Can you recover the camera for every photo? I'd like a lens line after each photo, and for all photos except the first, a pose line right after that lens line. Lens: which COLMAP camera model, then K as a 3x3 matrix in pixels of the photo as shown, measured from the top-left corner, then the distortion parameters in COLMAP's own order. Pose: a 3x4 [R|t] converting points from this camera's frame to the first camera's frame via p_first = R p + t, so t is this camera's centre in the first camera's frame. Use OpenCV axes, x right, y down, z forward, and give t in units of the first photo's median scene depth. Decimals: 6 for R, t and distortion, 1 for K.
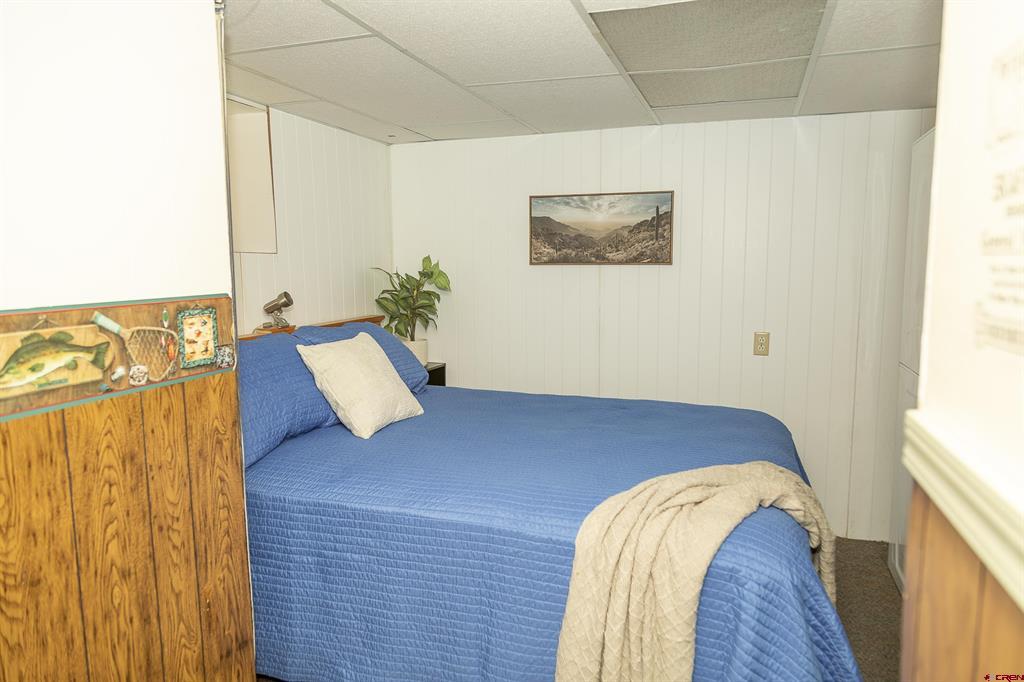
lens RADIAL K [[679.6, 0, 511.4], [0, 679.6, 347.2], [0, 0, 1]] dist [0.009525, 0.002441]
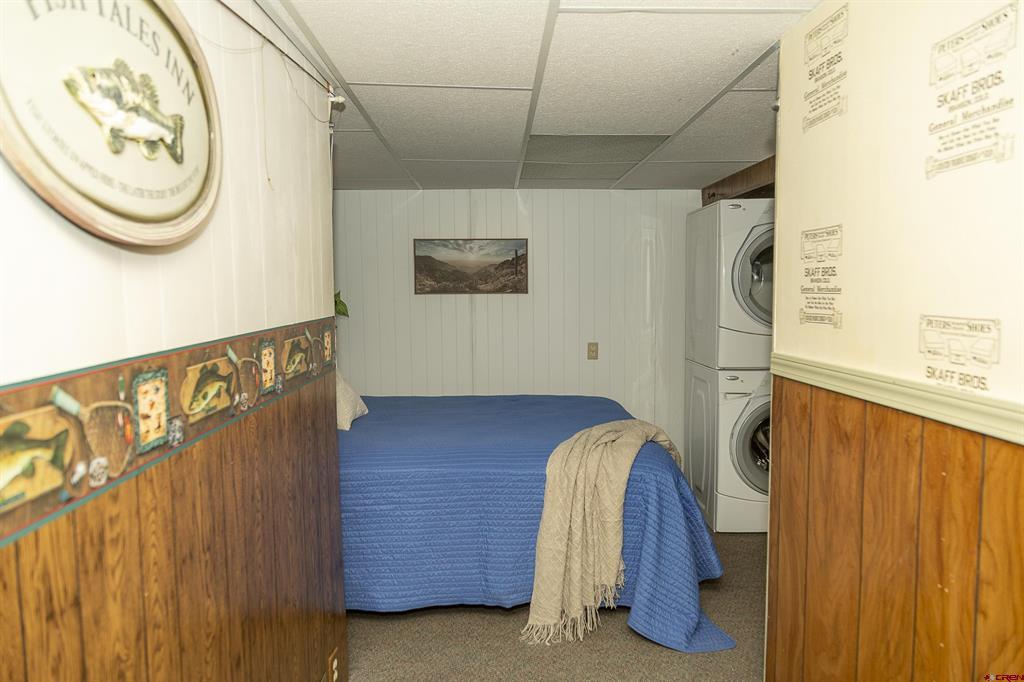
lens RADIAL K [[682.4, 0, 512.0], [0, 682.4, 341.0], [0, 0, 1]] dist [0.017175, 0.001296]
pose [[0.937191, -0.027778, 0.347709, -0.258811], [0.044817, 0.998151, -0.041056, 0.023579], [-0.345926, 0.054060, 0.936703, -0.229187]]
